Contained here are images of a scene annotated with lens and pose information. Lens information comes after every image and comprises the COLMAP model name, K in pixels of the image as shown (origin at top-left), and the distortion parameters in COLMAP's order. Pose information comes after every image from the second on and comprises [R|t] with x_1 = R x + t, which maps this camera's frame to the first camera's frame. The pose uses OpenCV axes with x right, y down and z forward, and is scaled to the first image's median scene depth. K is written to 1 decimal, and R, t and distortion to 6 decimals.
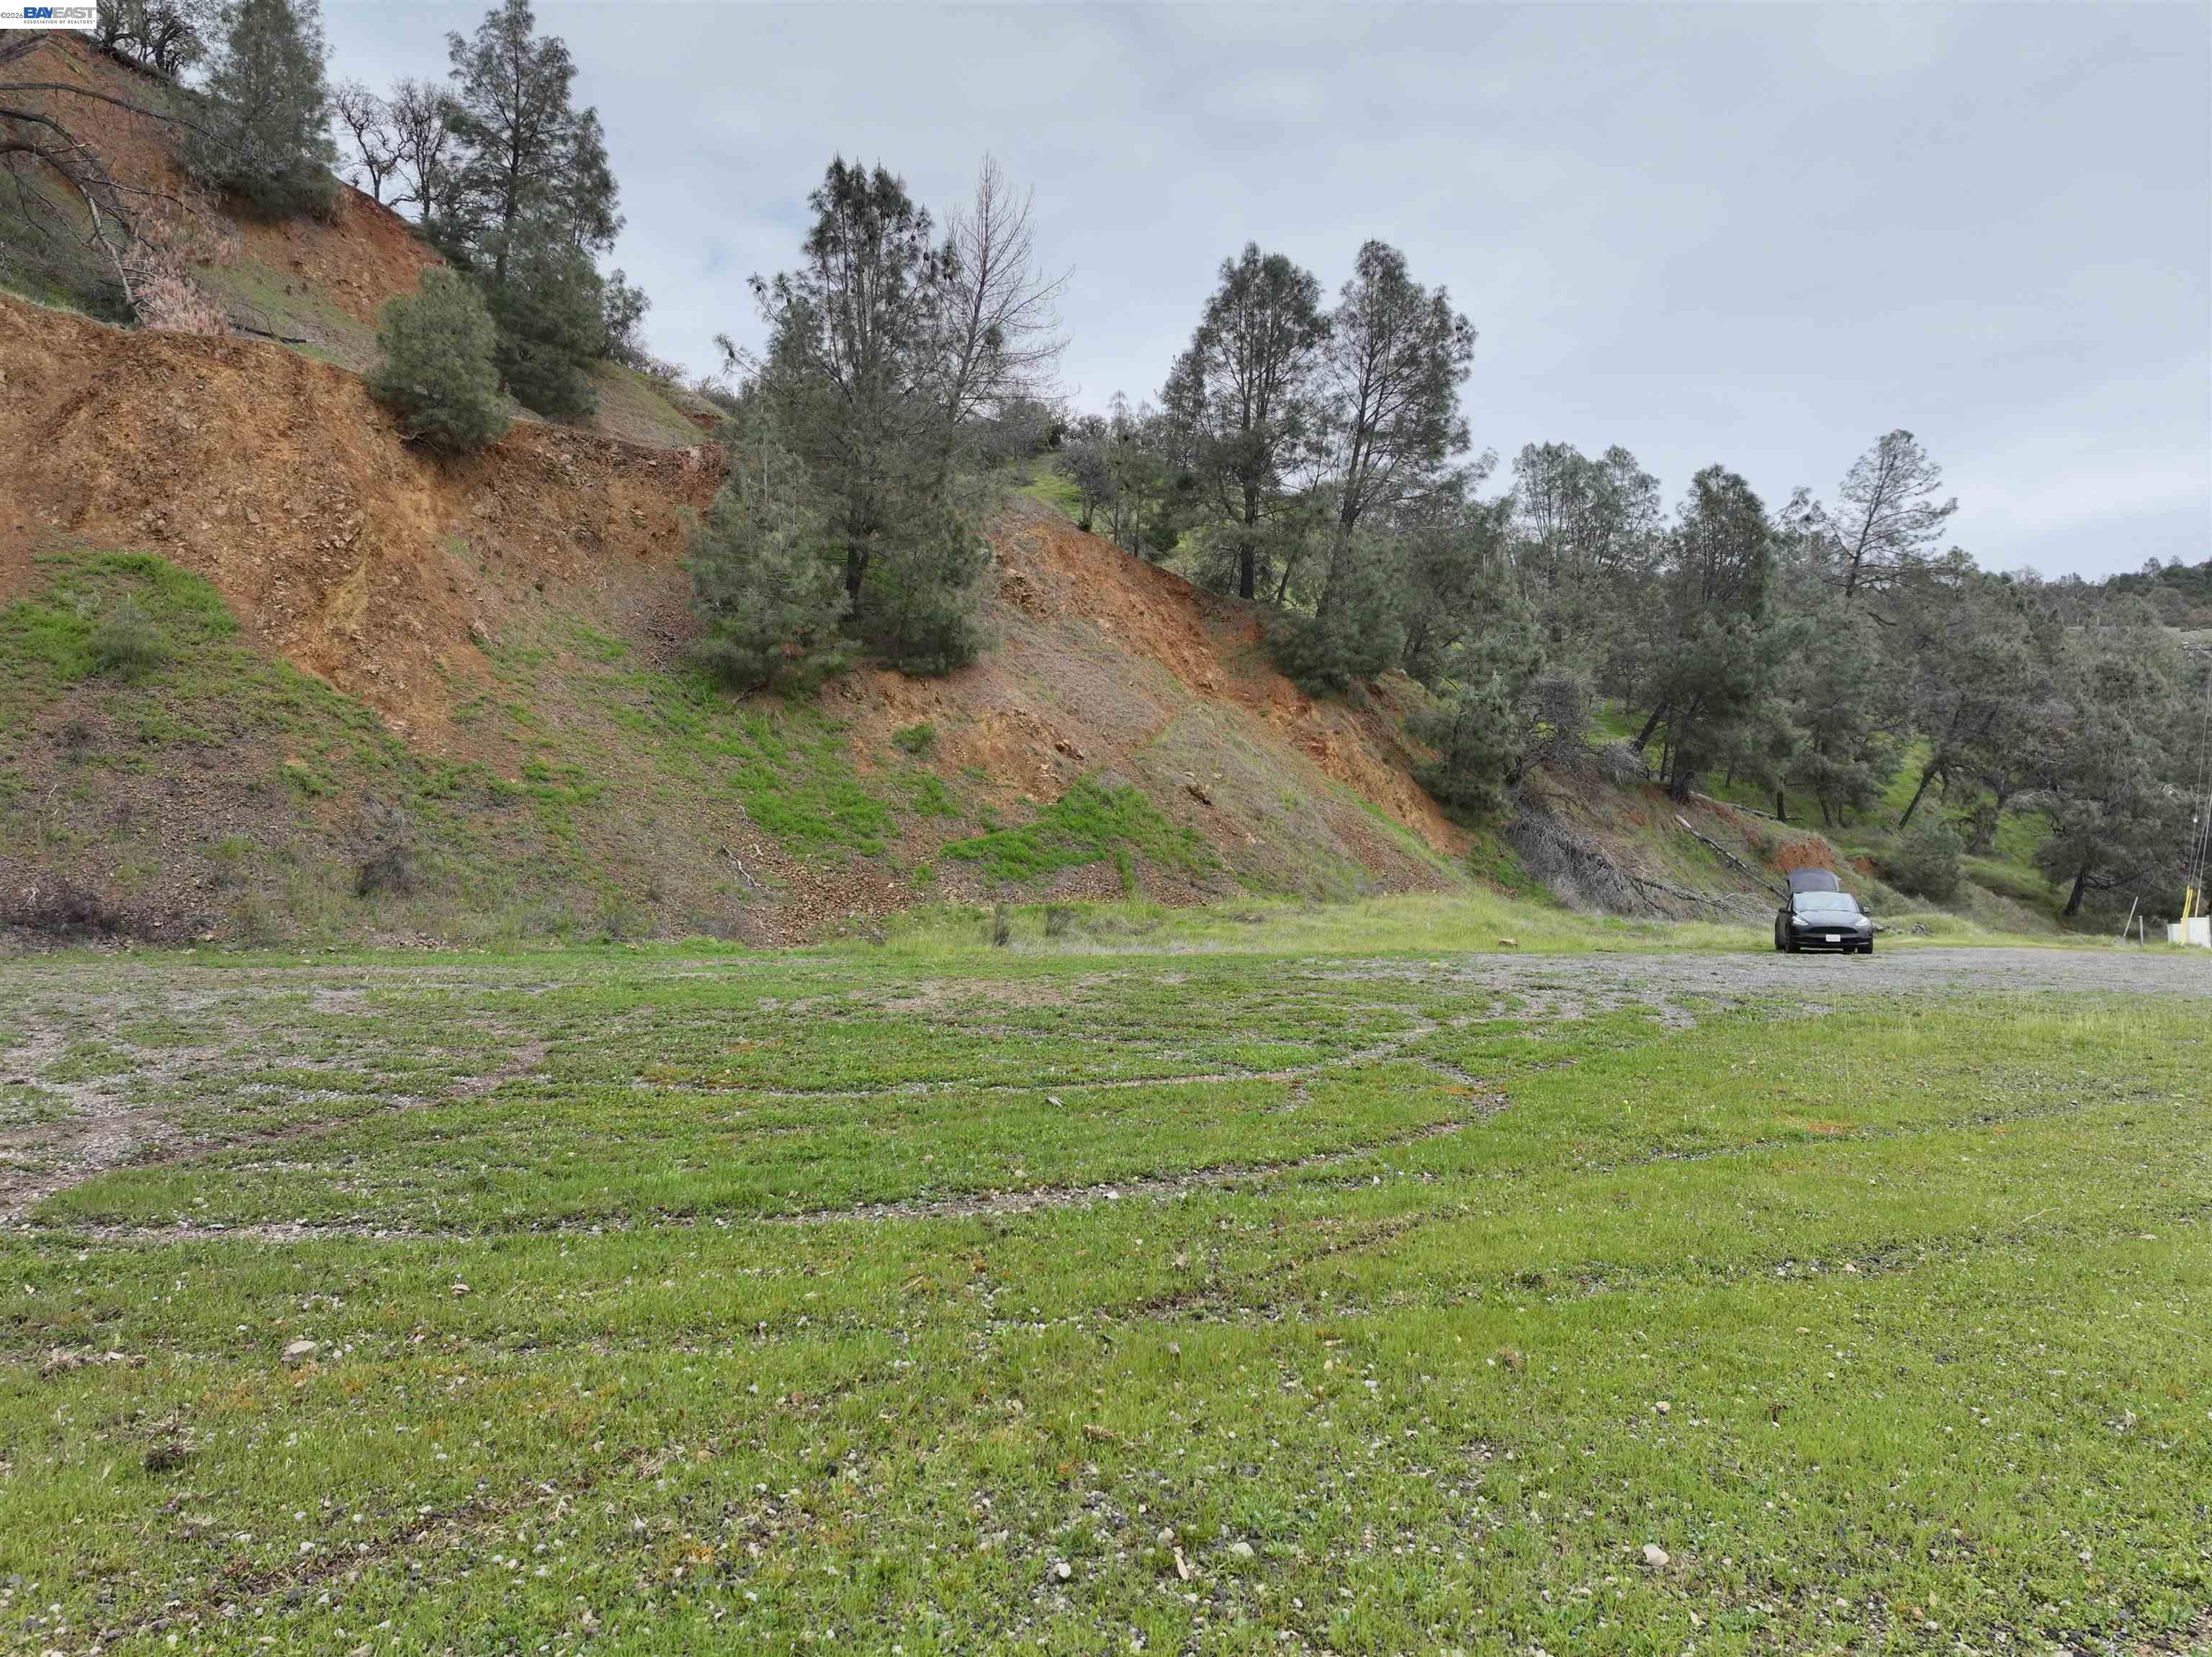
lens RADIAL K [[1559.0, 0, 1118.5], [0, 1559.0, 827.9], [0, 0, 1]] dist [0.004323, -0.007381]
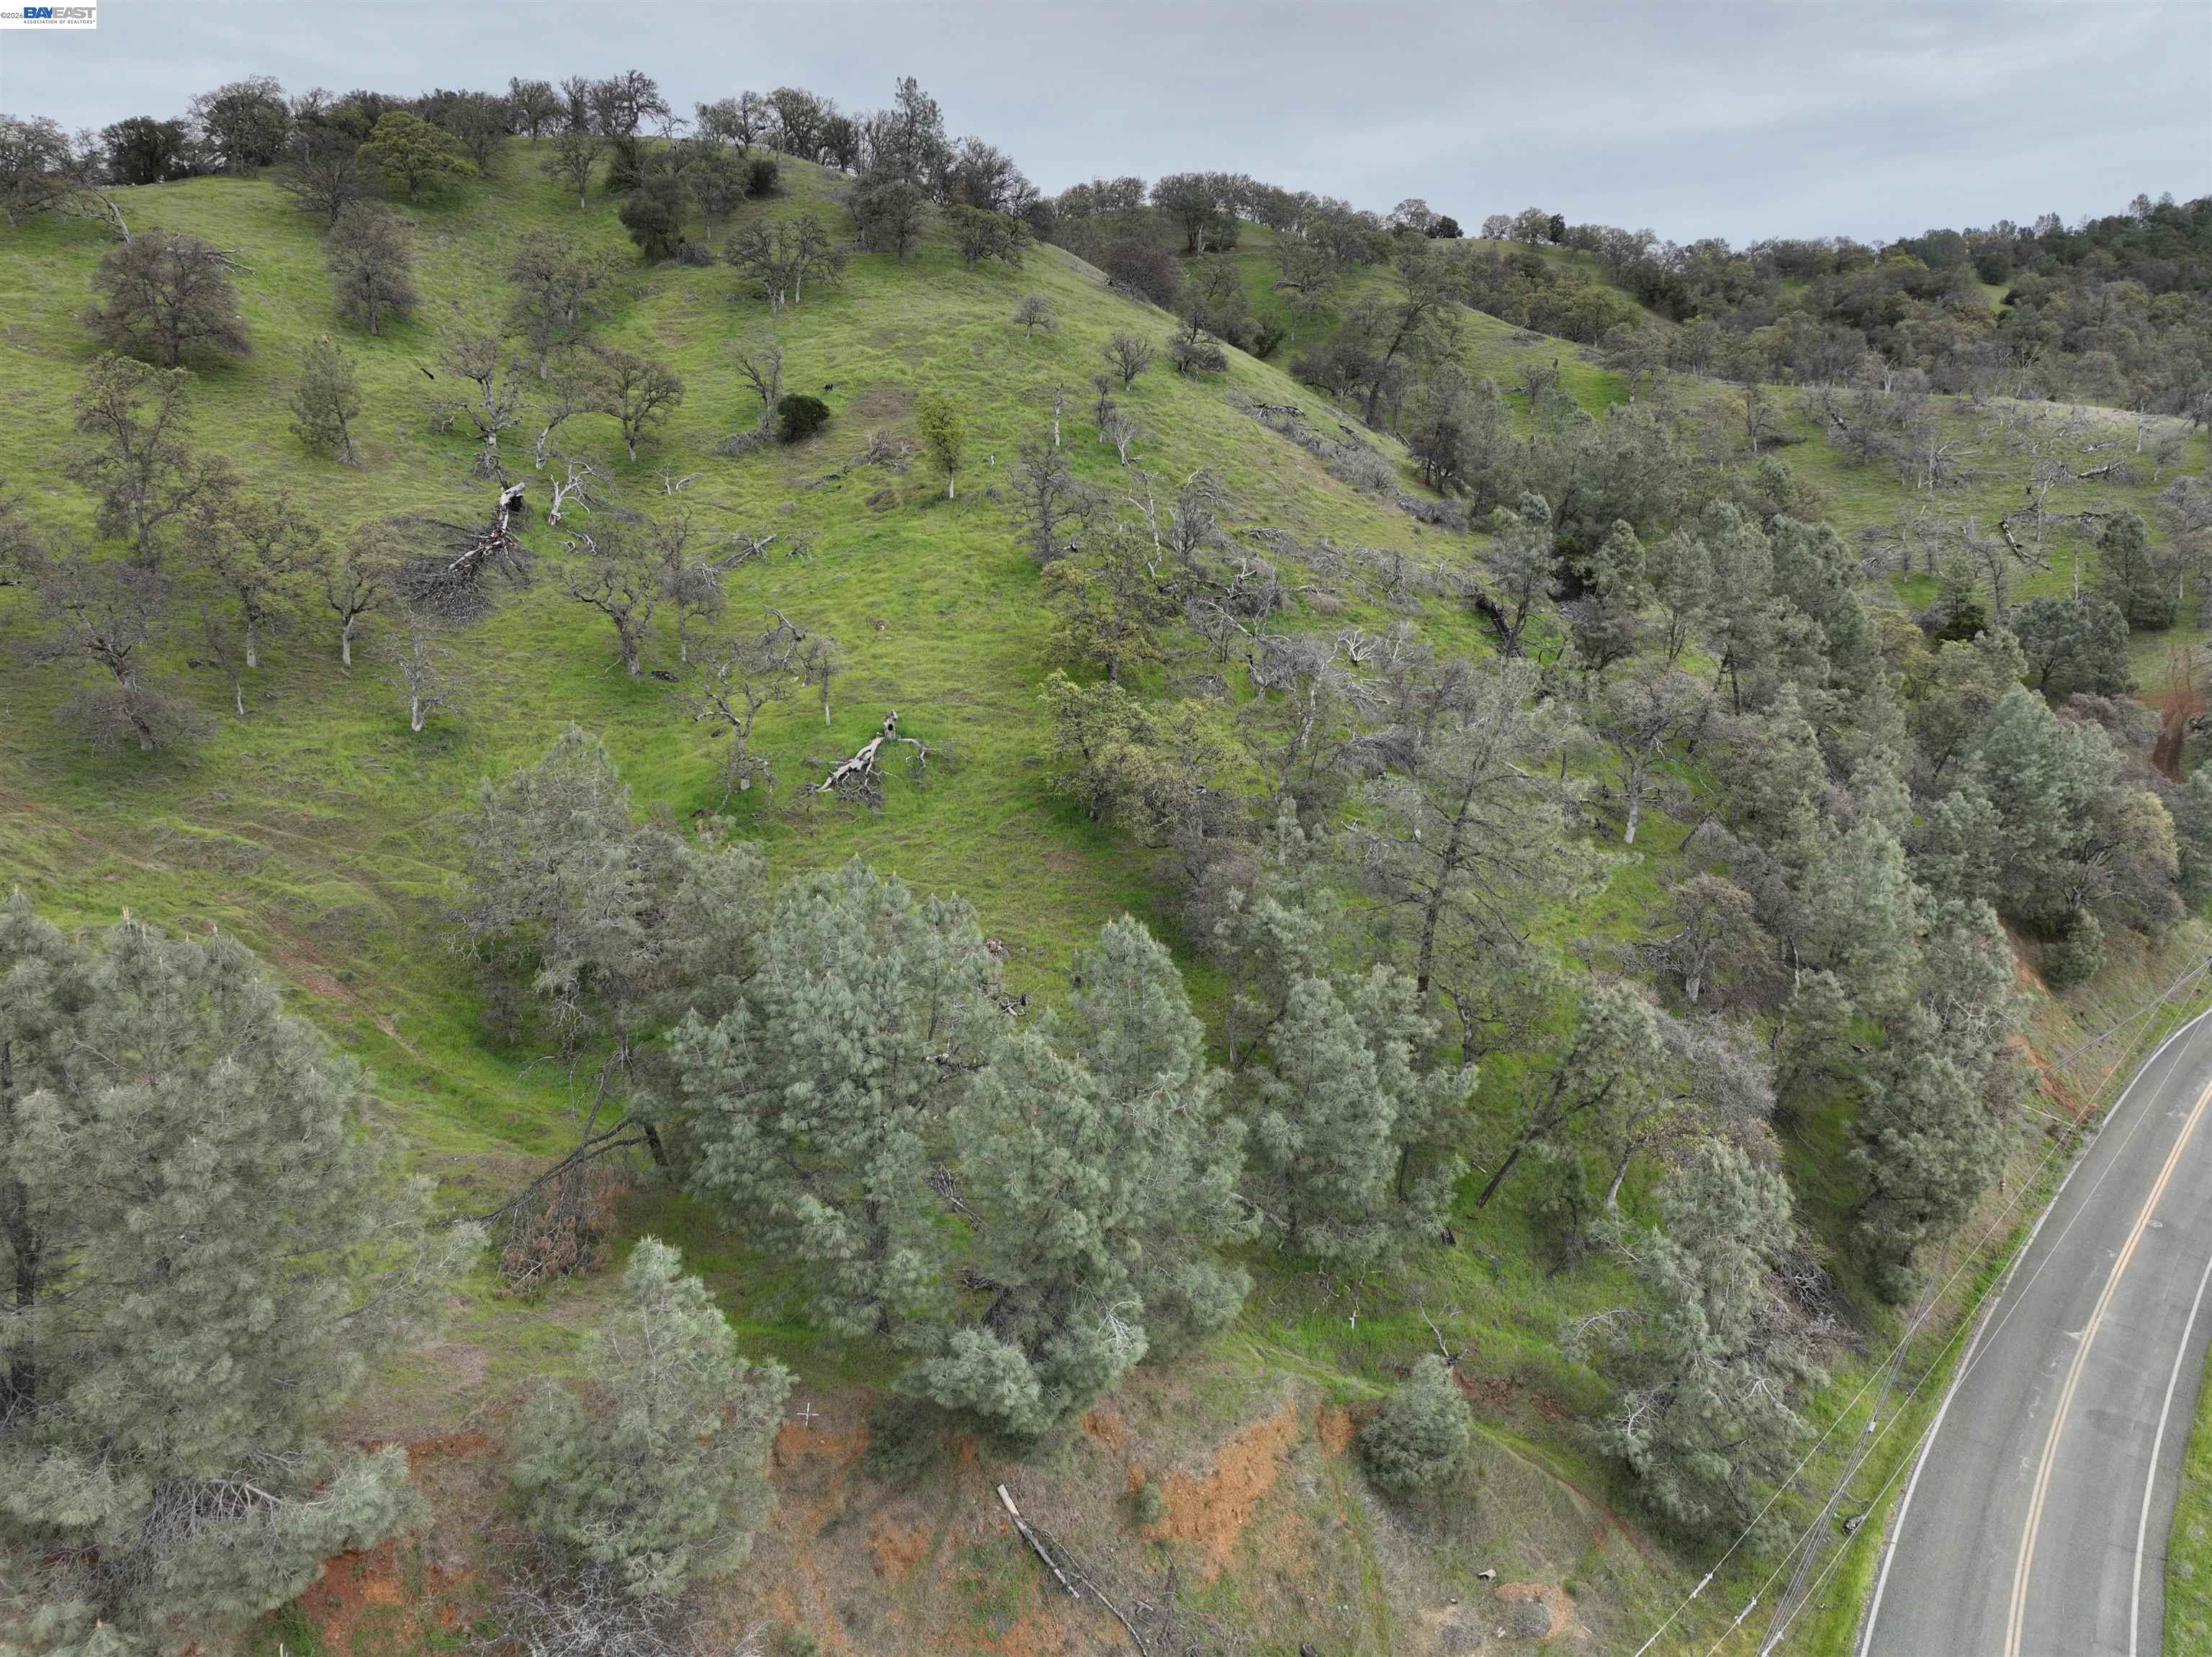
lens RADIAL K [[1559.0, 0, 1112.2], [0, 1559.0, 830.6], [0, 0, 1]] dist [0.004323, -0.007381]
pose [[0.999602, 0.000329, 0.028212, 0.404594], [-0.007741, 0.964759, 0.263022, -0.496198], [-0.027132, -0.263136, 0.964377, 0.471769]]
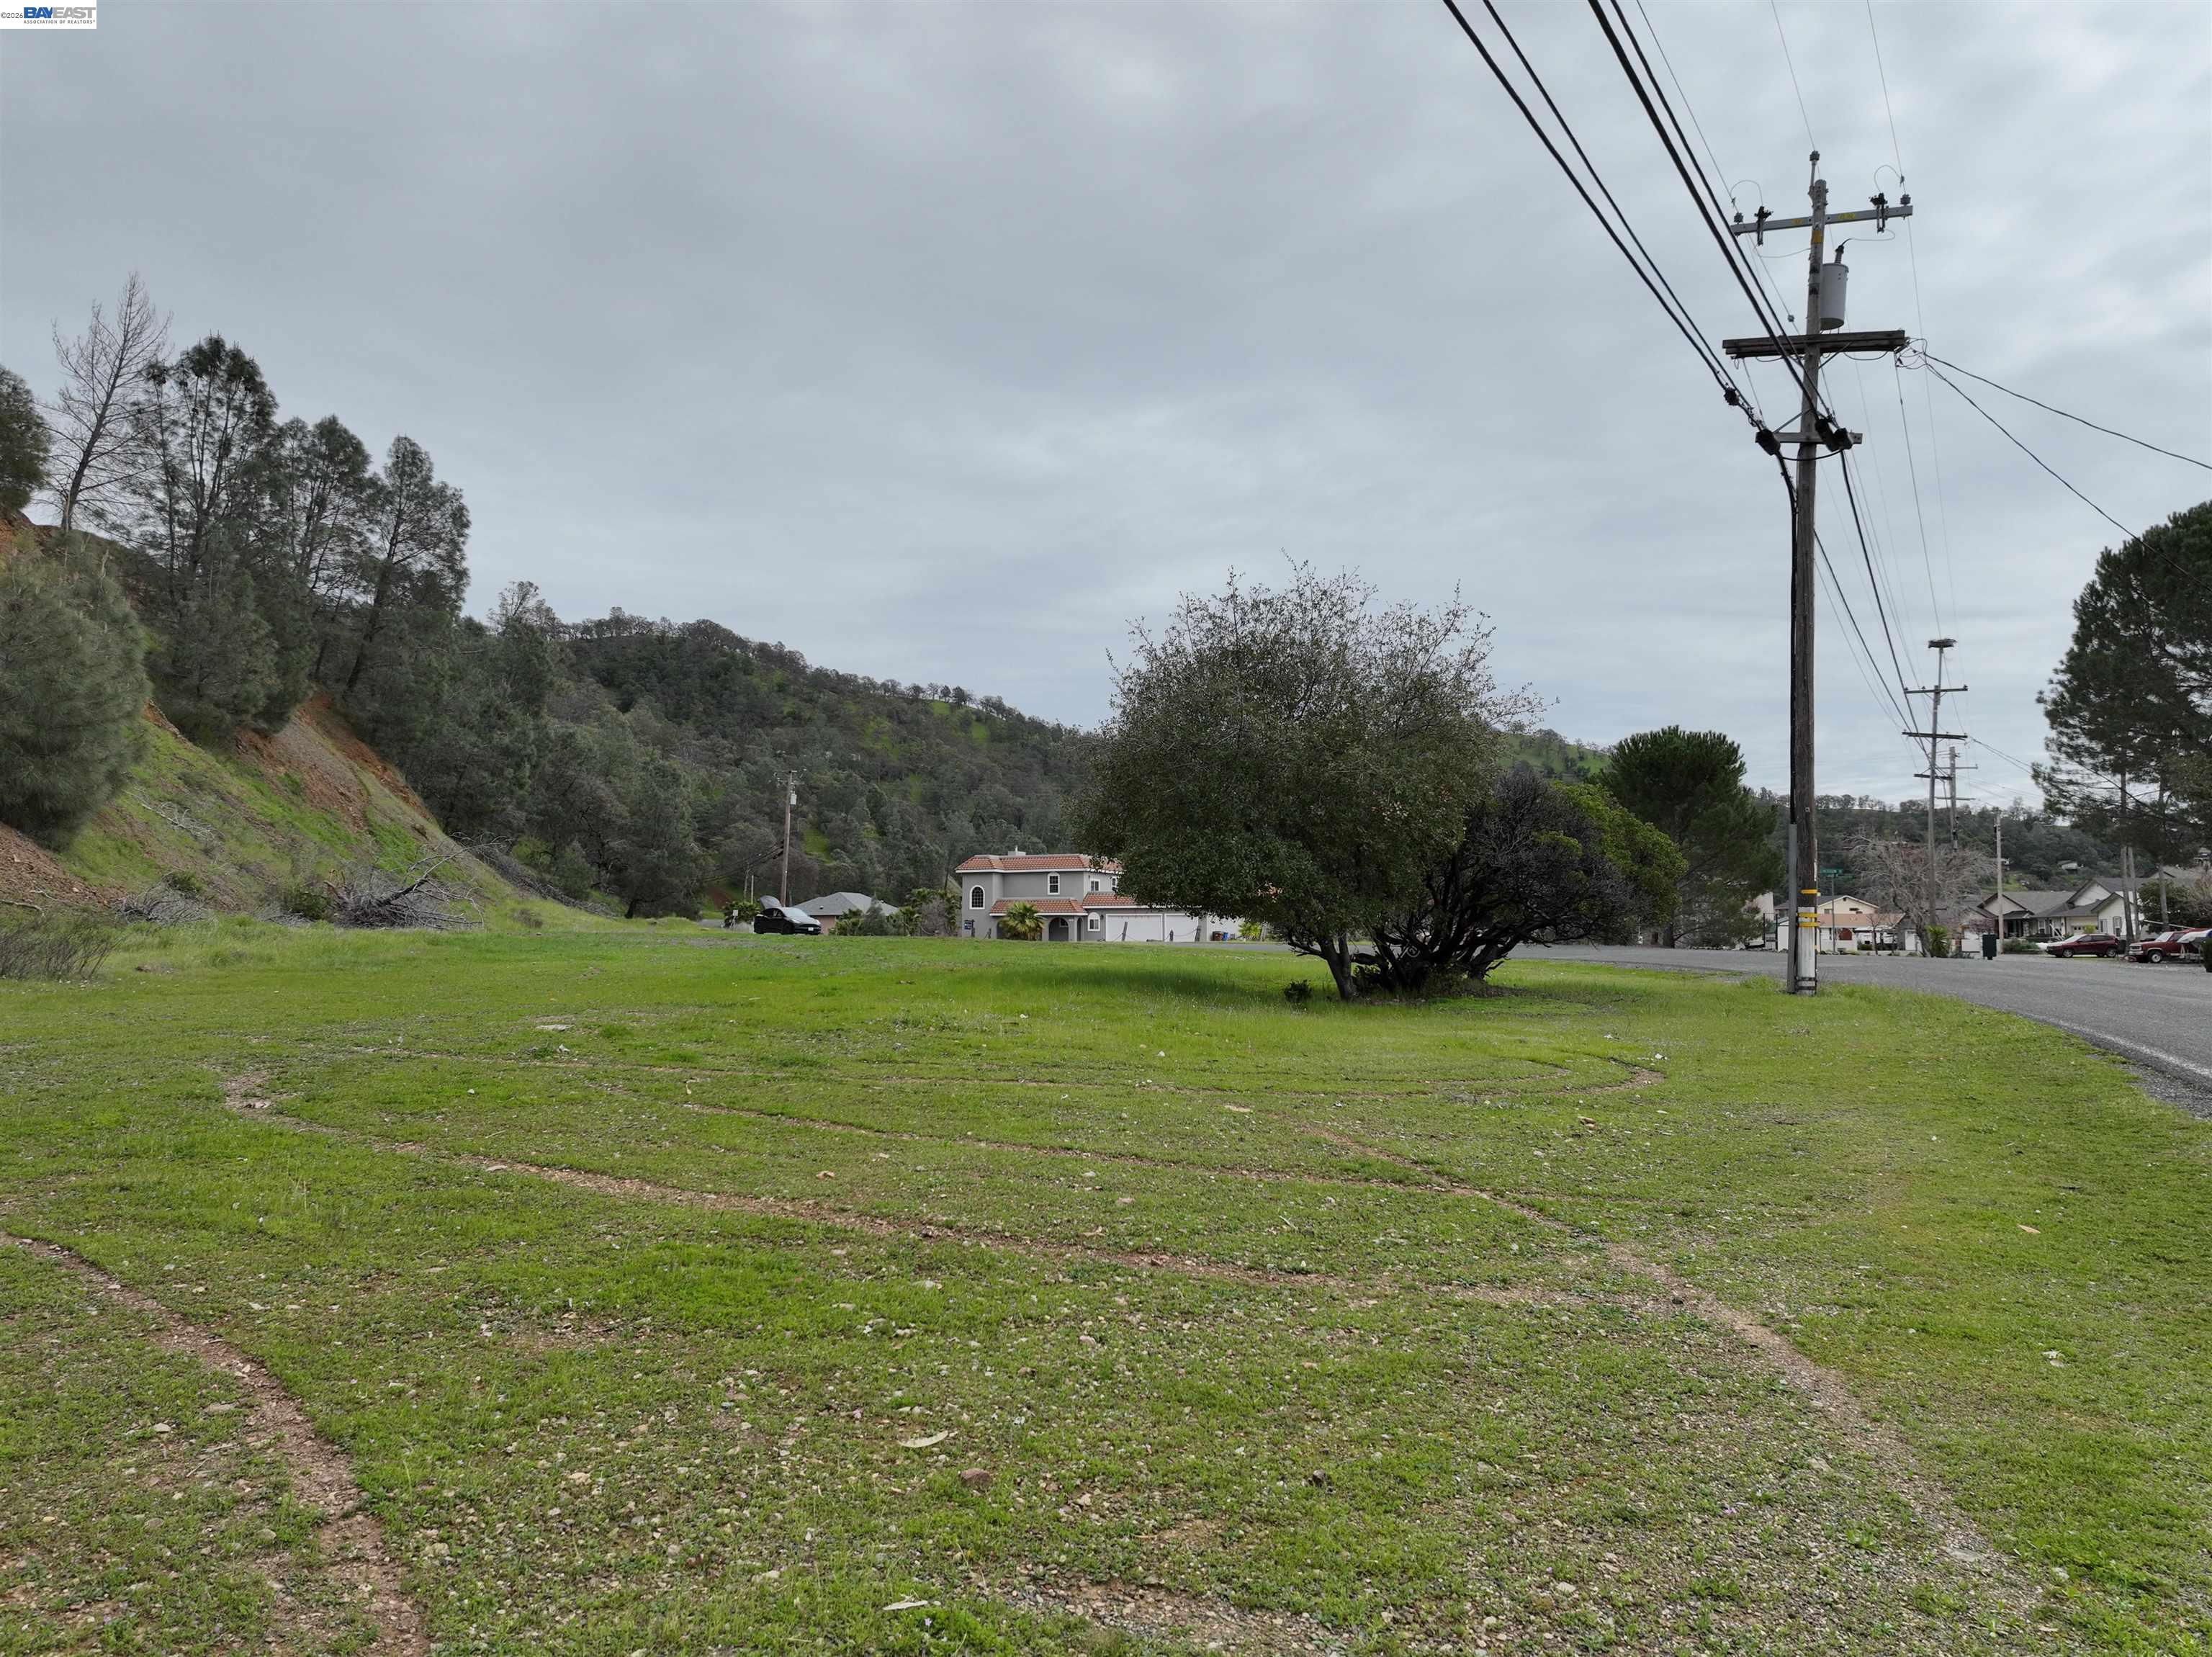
lens RADIAL K [[1559.0, 0, 1122.2], [0, 1559.0, 827.0], [0, 0, 1]] dist [0.004323, -0.007381]
pose [[0.456236, 0.068210, 0.887241, -0.717232], [-0.068342, 0.996799, -0.041490, -0.007183], [-0.887231, -0.041707, 0.459437, -0.228568]]
